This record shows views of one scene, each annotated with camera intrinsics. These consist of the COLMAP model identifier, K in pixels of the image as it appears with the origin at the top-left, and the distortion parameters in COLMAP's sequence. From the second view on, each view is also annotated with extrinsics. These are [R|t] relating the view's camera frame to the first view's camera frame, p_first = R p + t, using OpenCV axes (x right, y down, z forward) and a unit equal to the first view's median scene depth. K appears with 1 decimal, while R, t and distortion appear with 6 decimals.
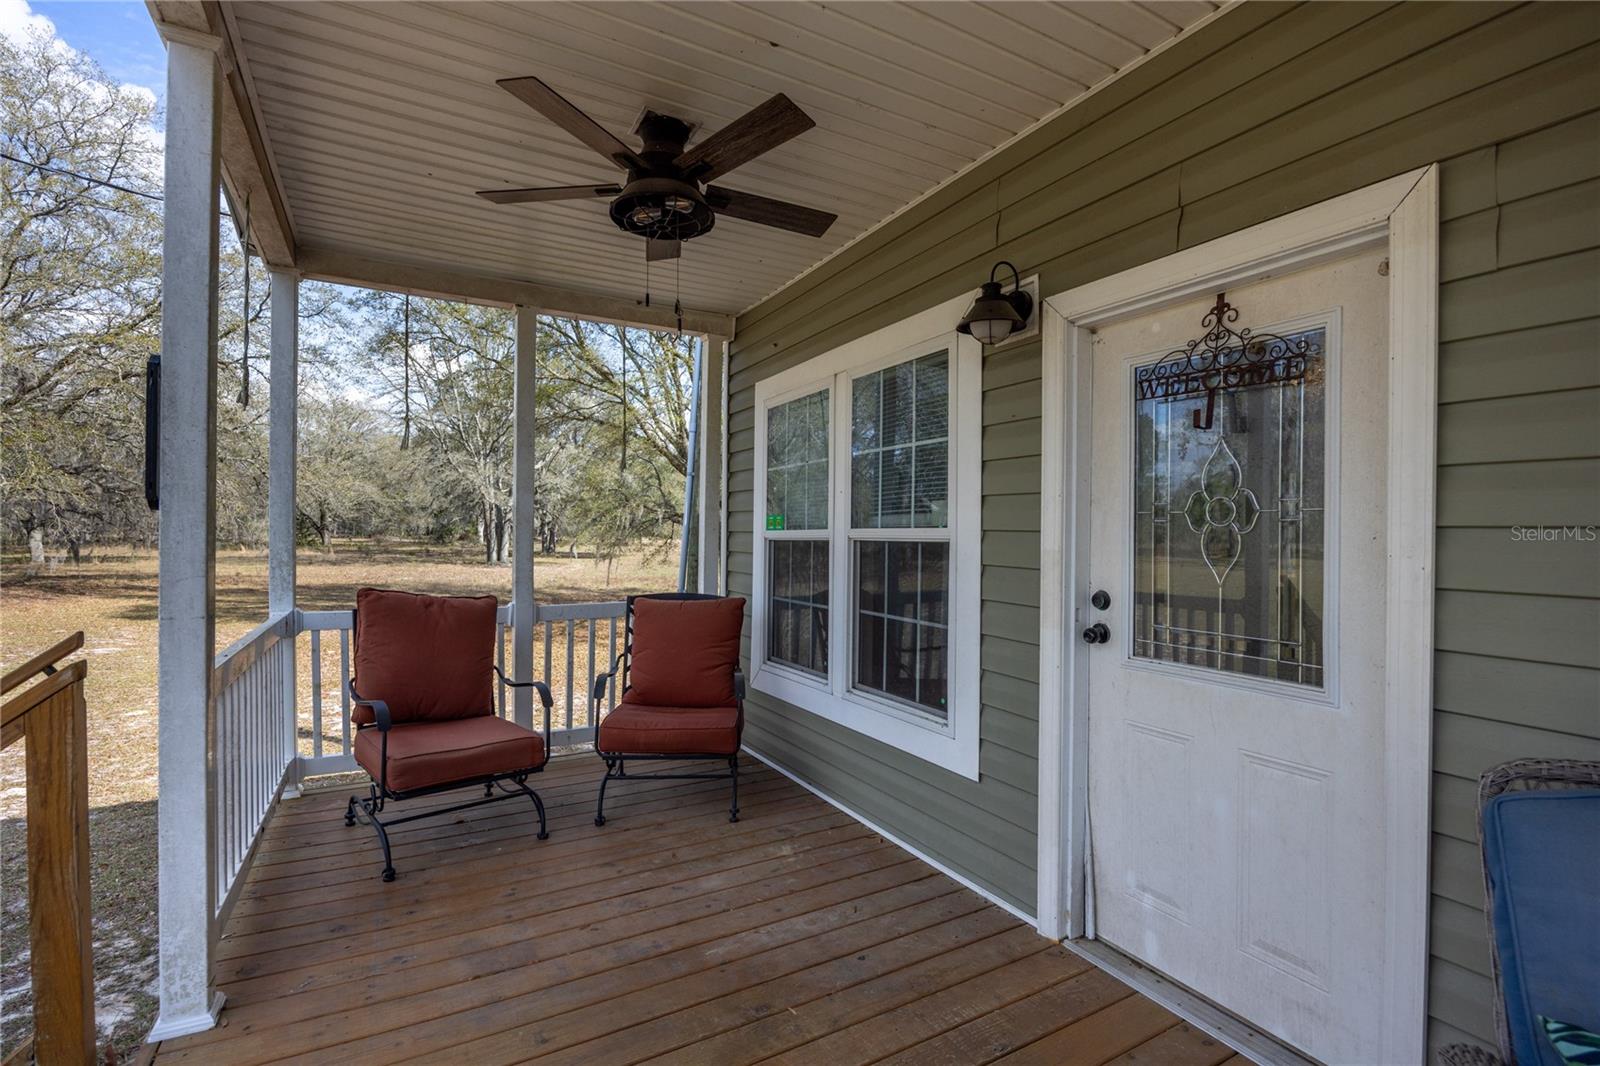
lens RADIAL K [[738.8, 0, 800.0], [0, 738.8, 533.0], [0, 0, 1]] dist [-0.013181, 0.000150]
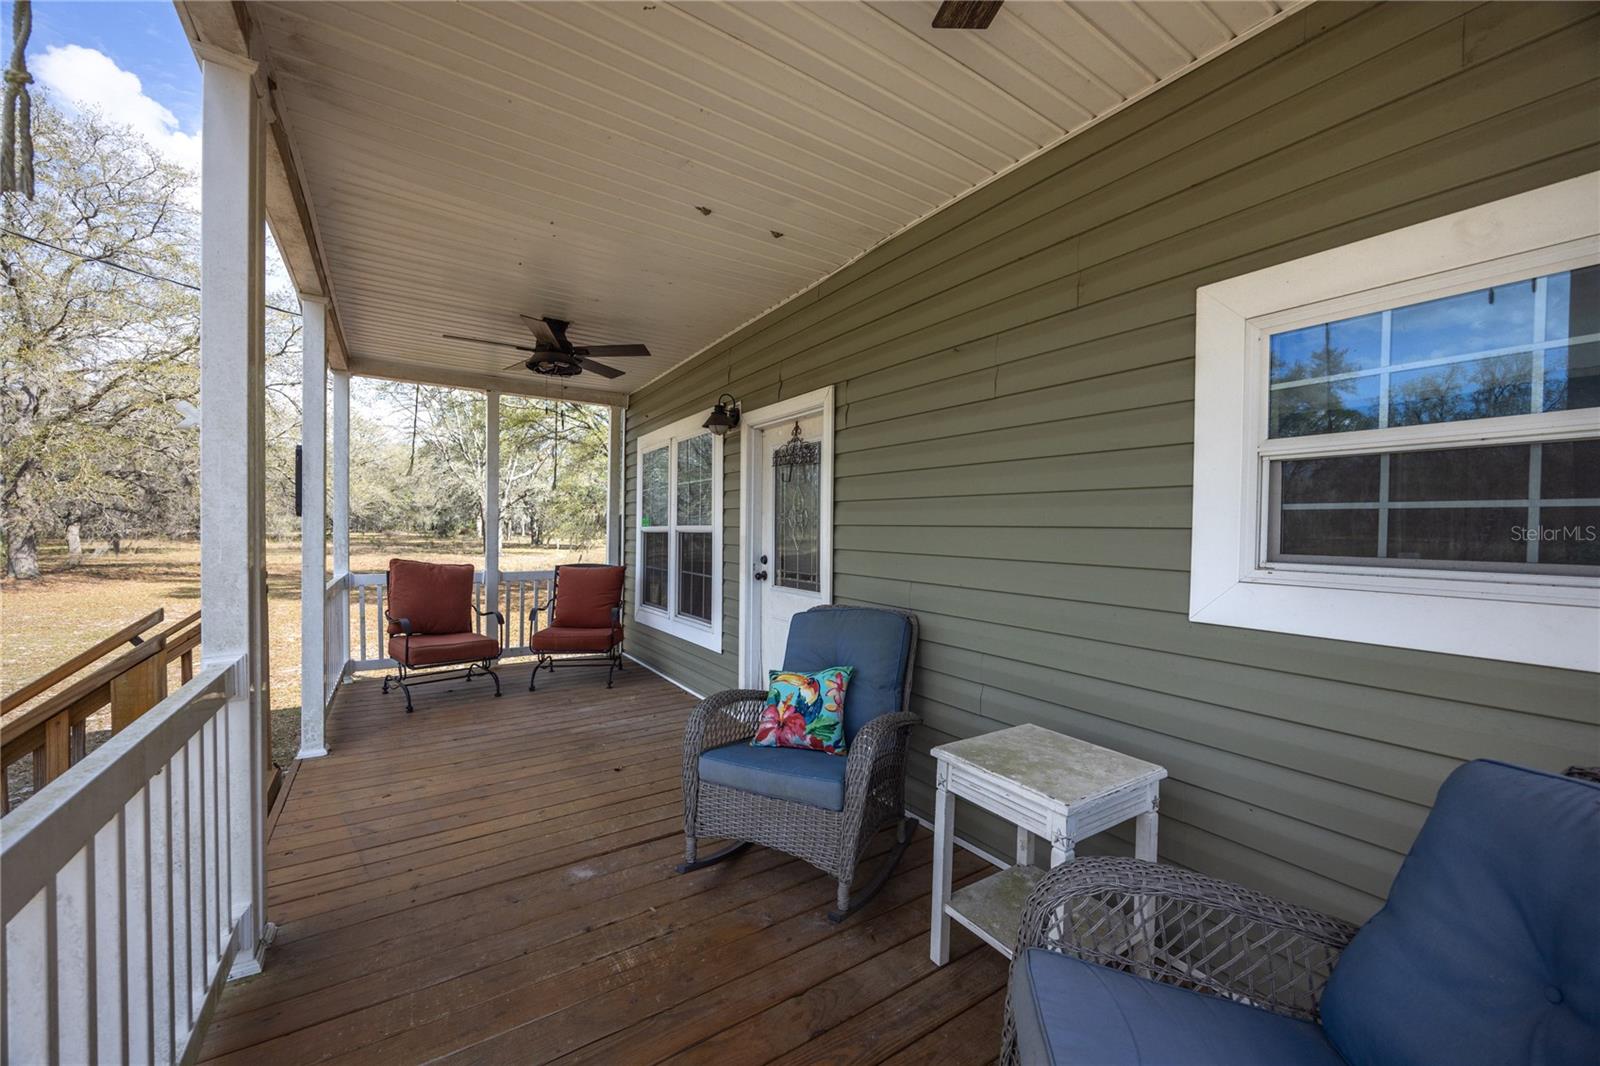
lens RADIAL K [[614.1, 0, 800.0], [0, 614.1, 533.0], [0, 0, 1]] dist [0.000956, -0.000124]
pose [[0.997487, 0.000945, 0.070850, 0.245188], [-0.001415, 0.999977, 0.006591, 0.001912], [-0.070842, -0.006675, 0.997465, -0.479581]]
